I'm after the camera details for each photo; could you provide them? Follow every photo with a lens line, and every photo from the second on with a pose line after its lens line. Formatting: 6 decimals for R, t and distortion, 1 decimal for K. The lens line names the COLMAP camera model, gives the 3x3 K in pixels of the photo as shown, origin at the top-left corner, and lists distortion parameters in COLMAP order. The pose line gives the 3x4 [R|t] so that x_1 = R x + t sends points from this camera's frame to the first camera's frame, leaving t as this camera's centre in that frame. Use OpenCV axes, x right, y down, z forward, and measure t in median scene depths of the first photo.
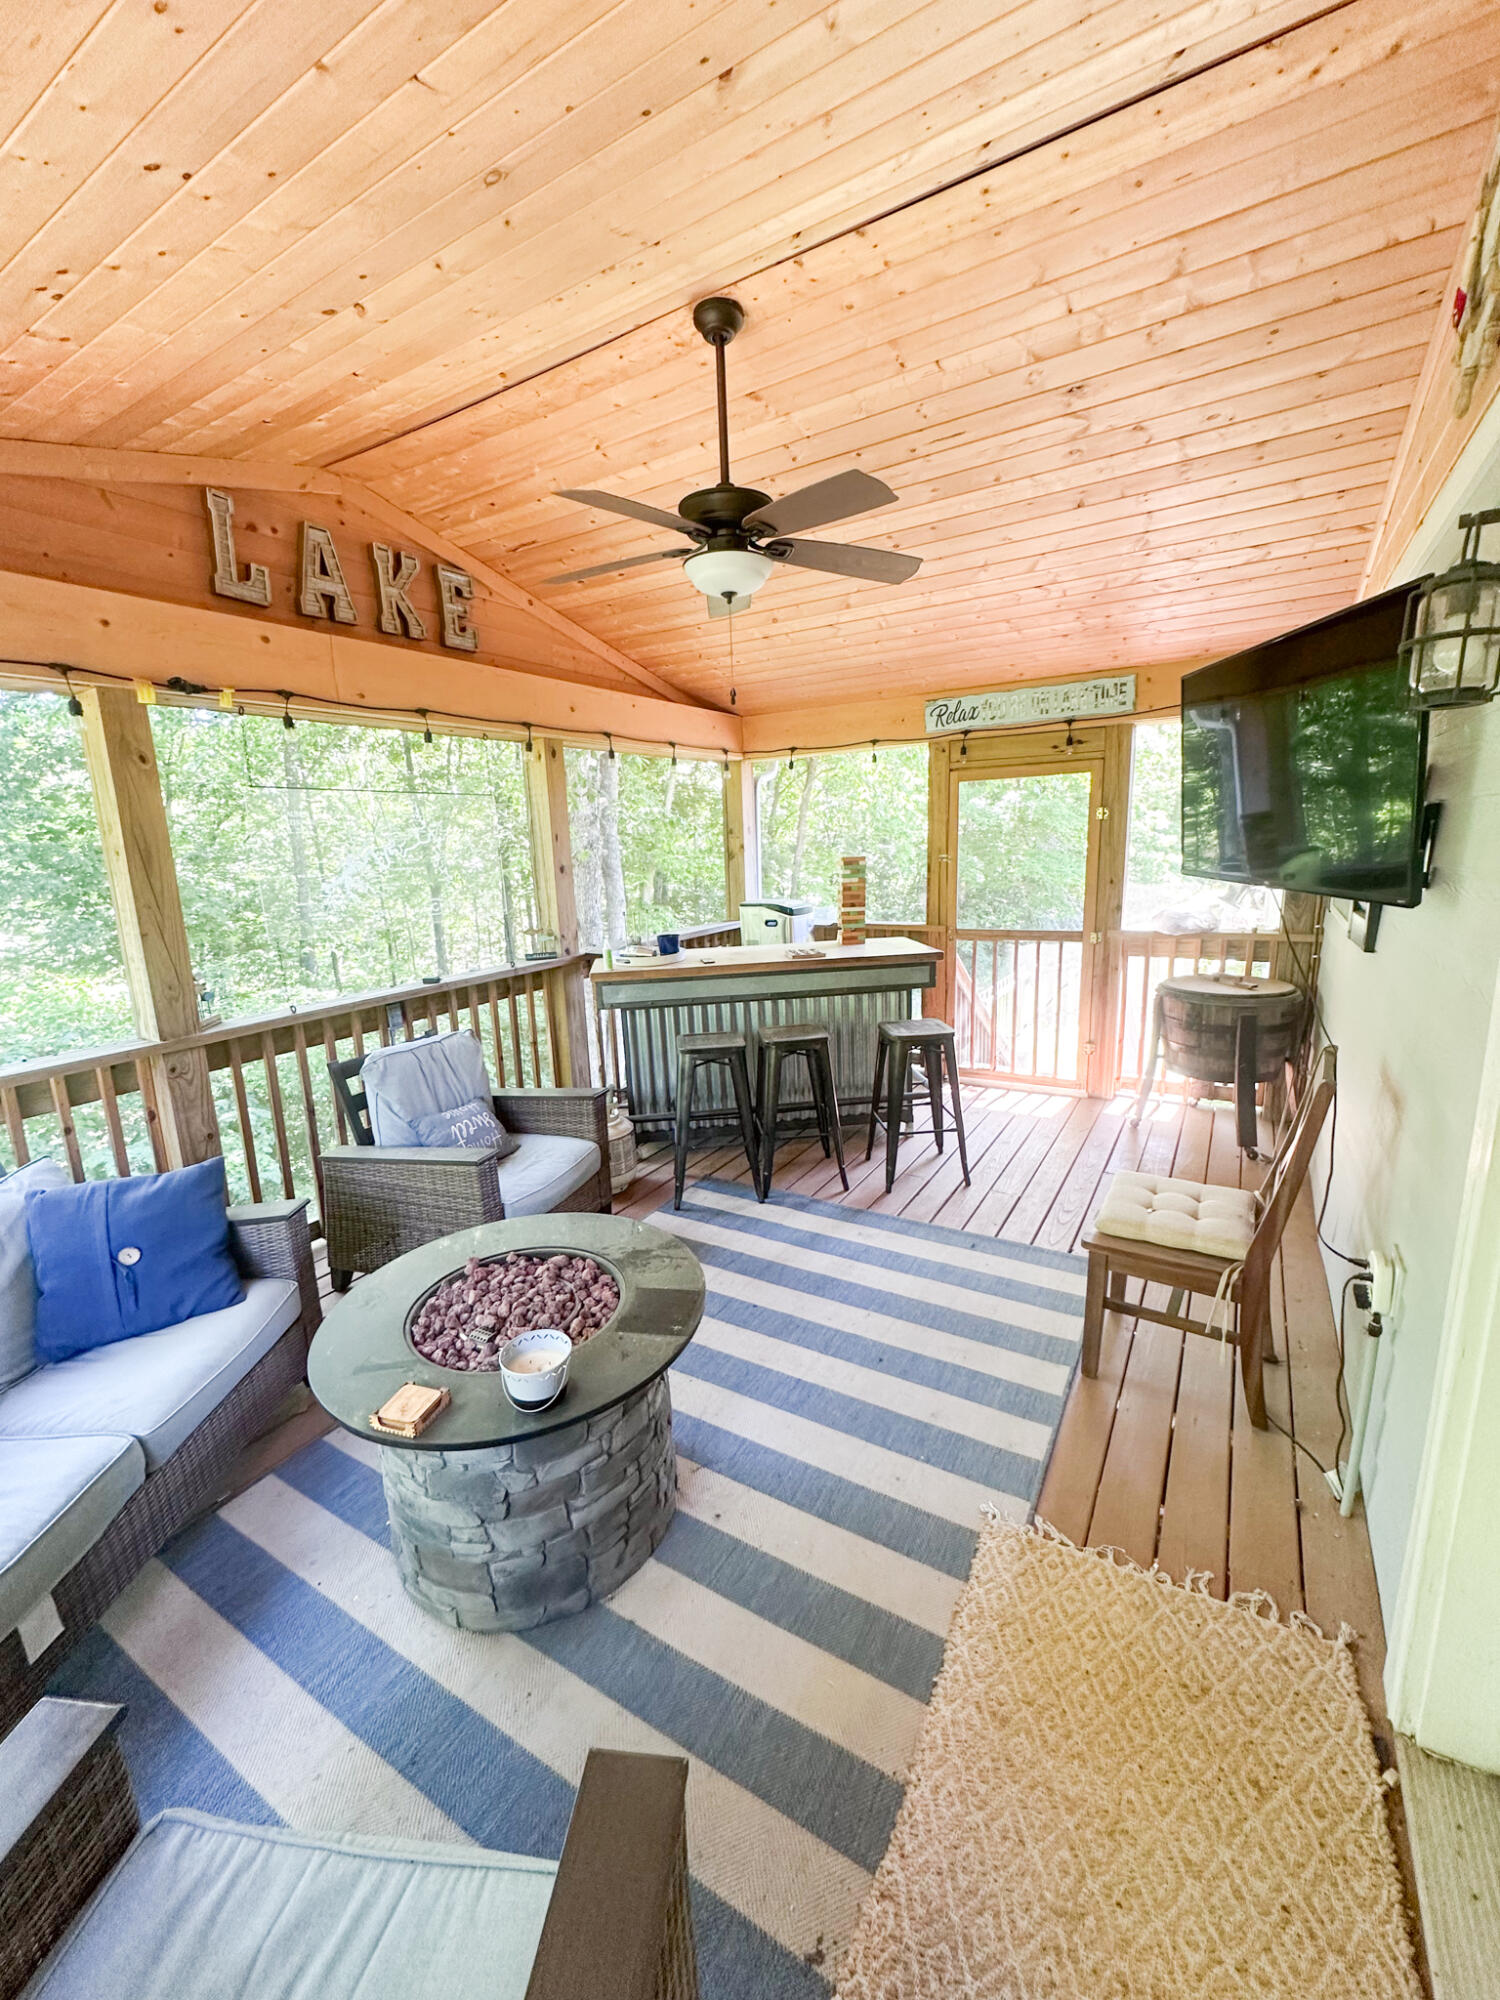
lens RADIAL K [[797.4, 0, 750.0], [0, 797.4, 1000.0], [0, 0, 1]] dist [-0.004121, 0.000154]
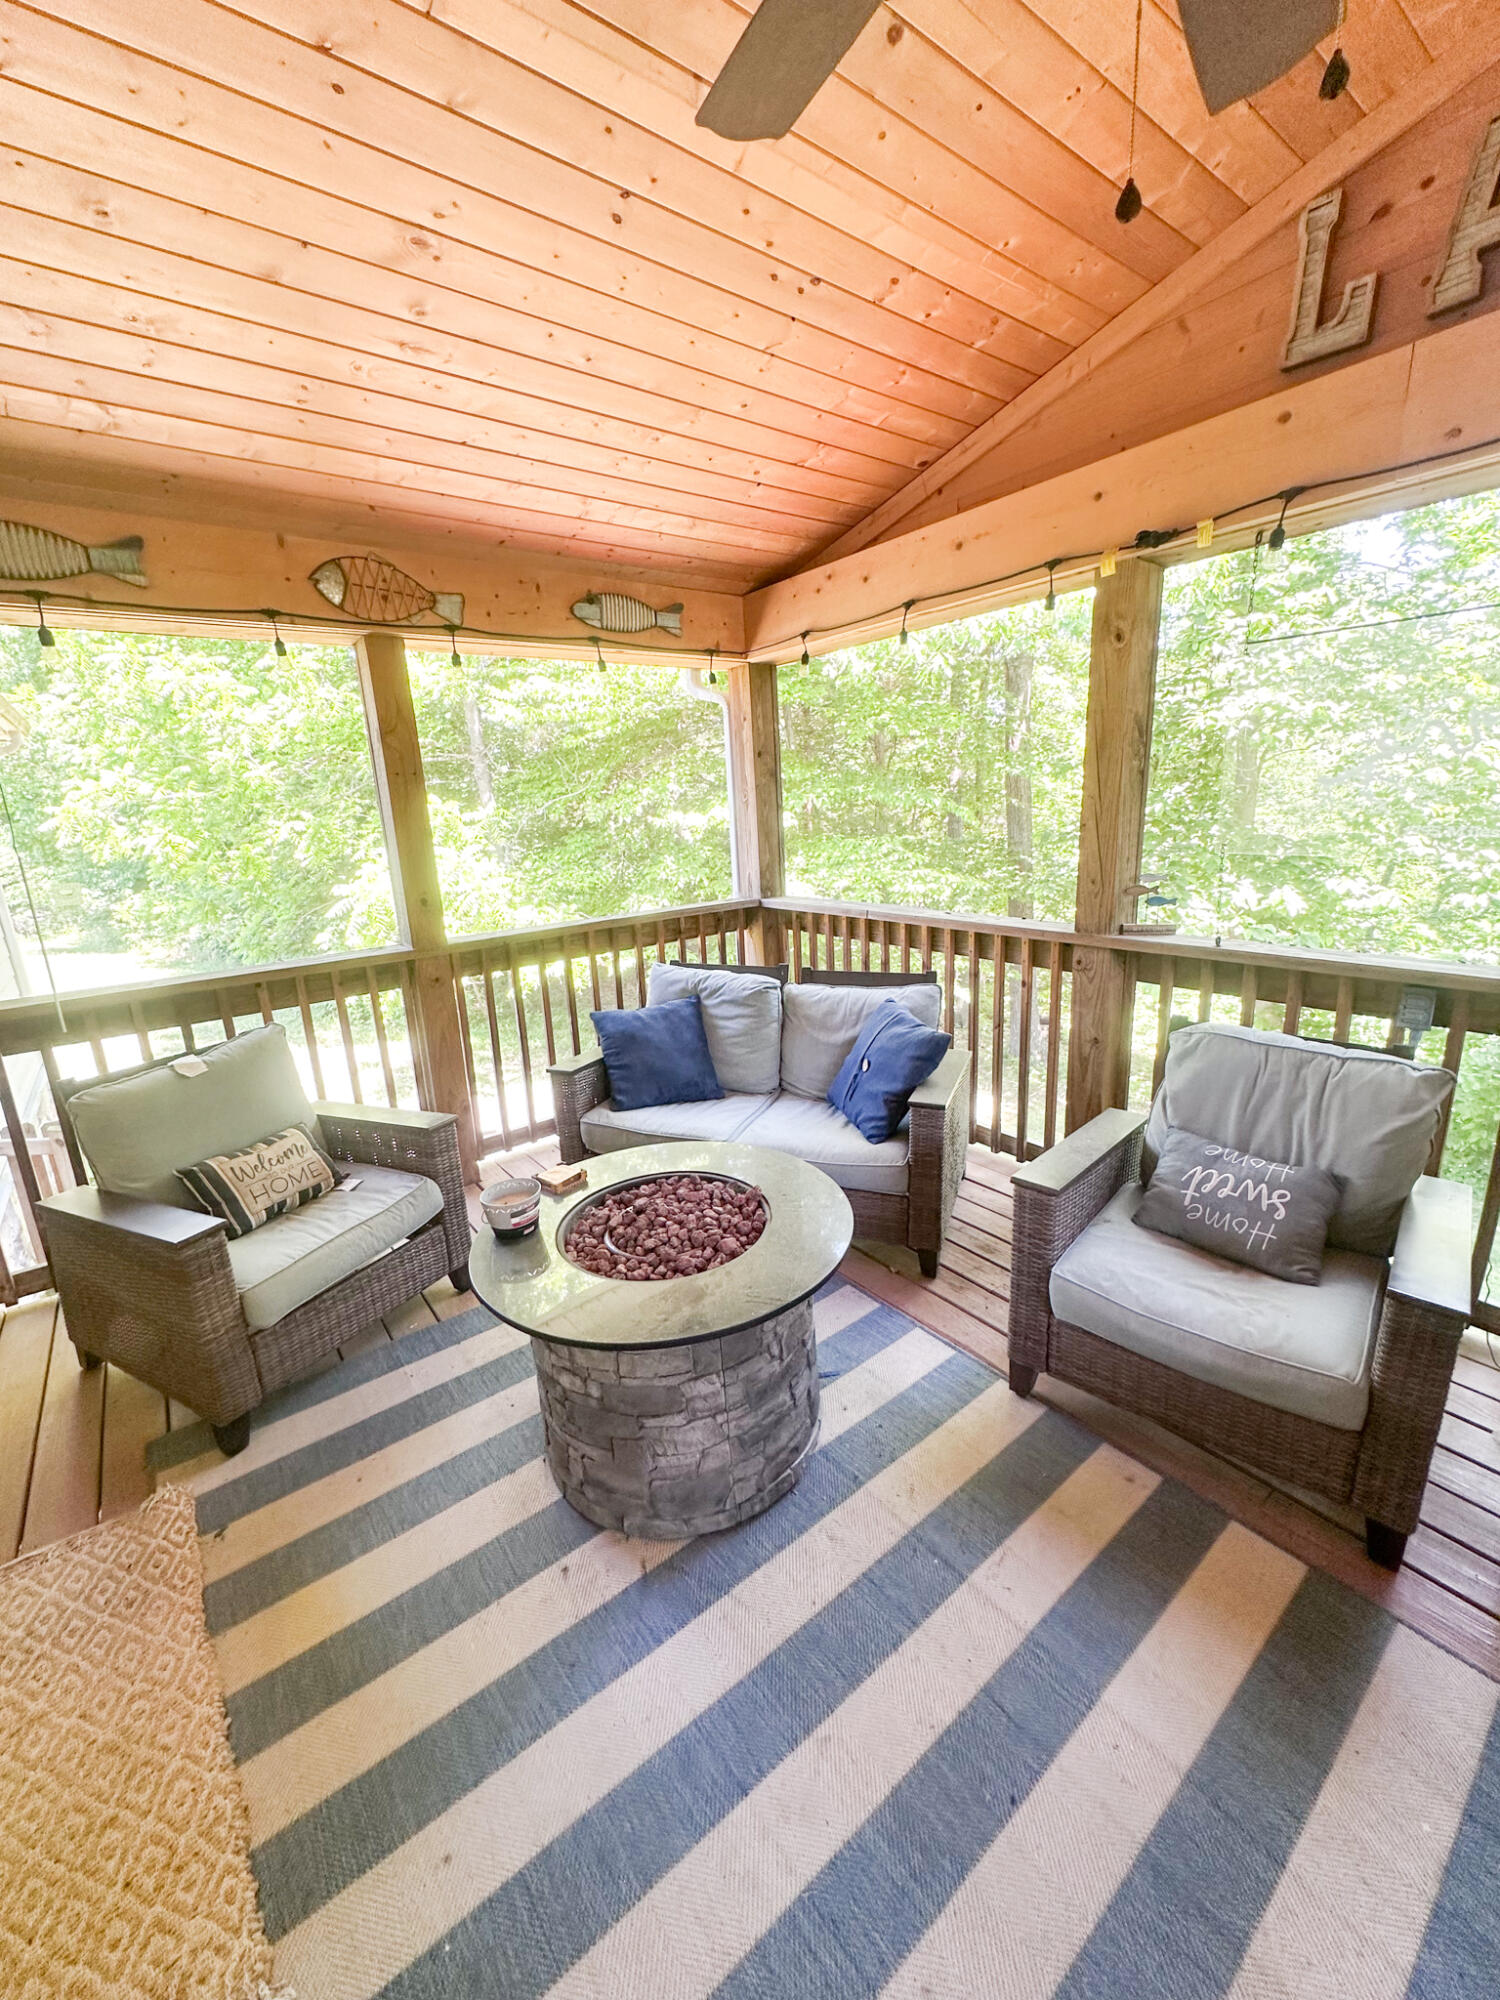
lens RADIAL K [[795.1, 0, 744.7], [0, 795.1, 995.0], [0, 0, 1]] dist [-0.001916, 0.000162]
pose [[-0.360854, 0.281120, -0.889244, 0.239264], [-0.124024, 0.930555, 0.344508, -0.119972], [0.924339, 0.234605, -0.300929, 0.655861]]
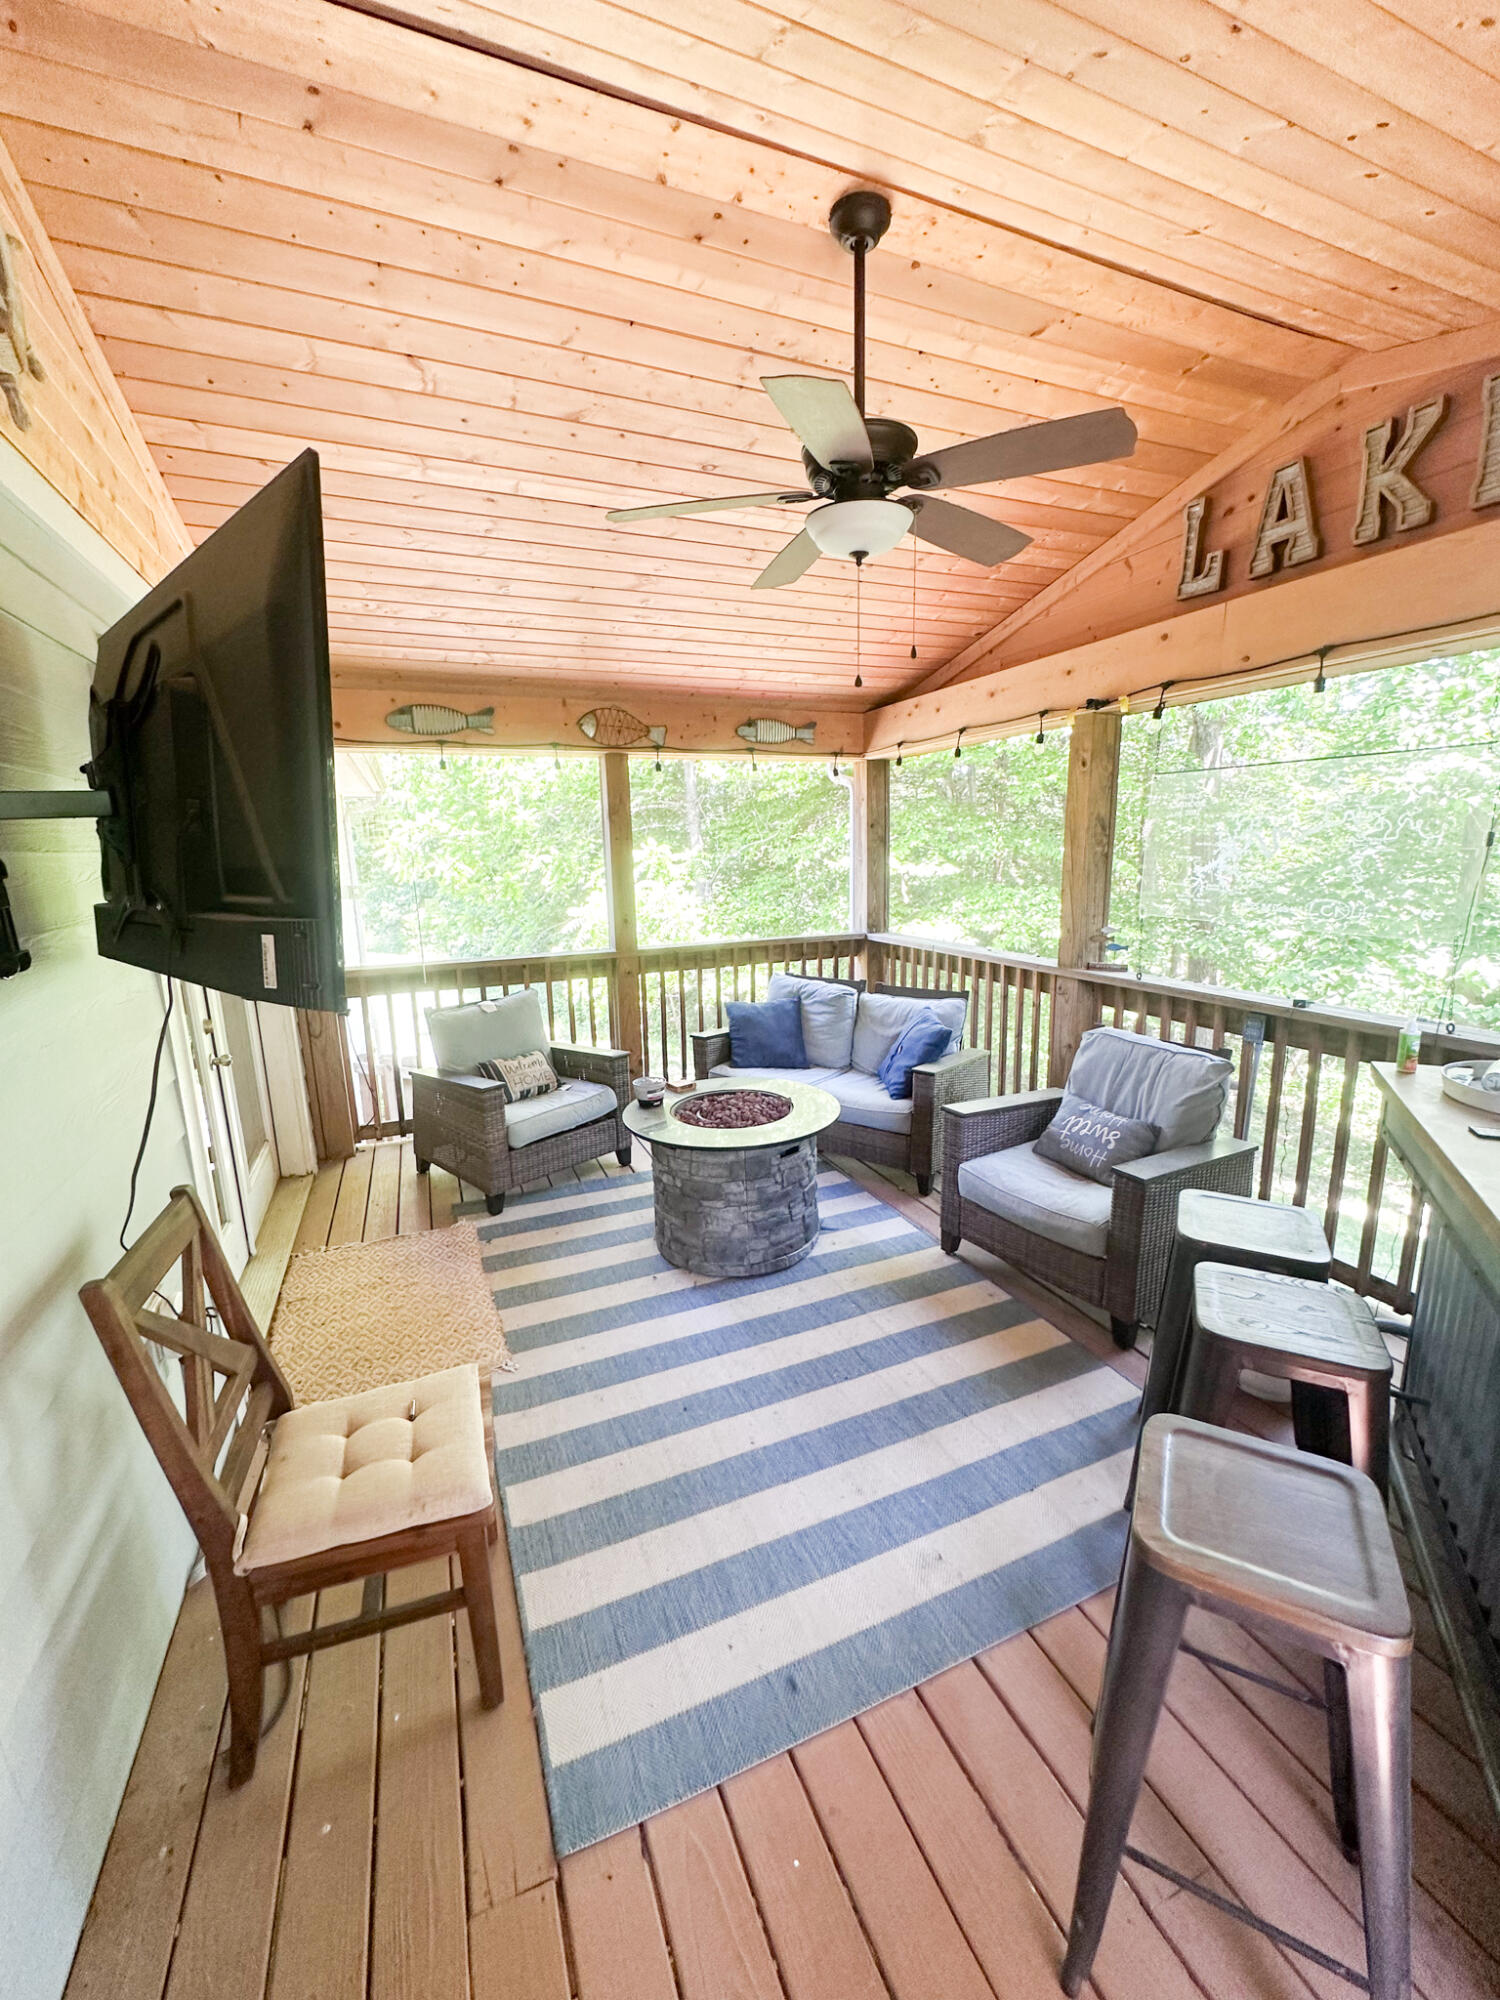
lens RADIAL K [[802.8, 0, 745.4], [0, 802.8, 994.5], [0, 0, 1]] dist [0.001567, 0.000088]
pose [[-0.587816, 0.201805, -0.783420, 0.501160], [-0.117145, 0.936949, 0.329249, -0.214050], [0.800468, 0.285311, -0.527113, 0.926651]]
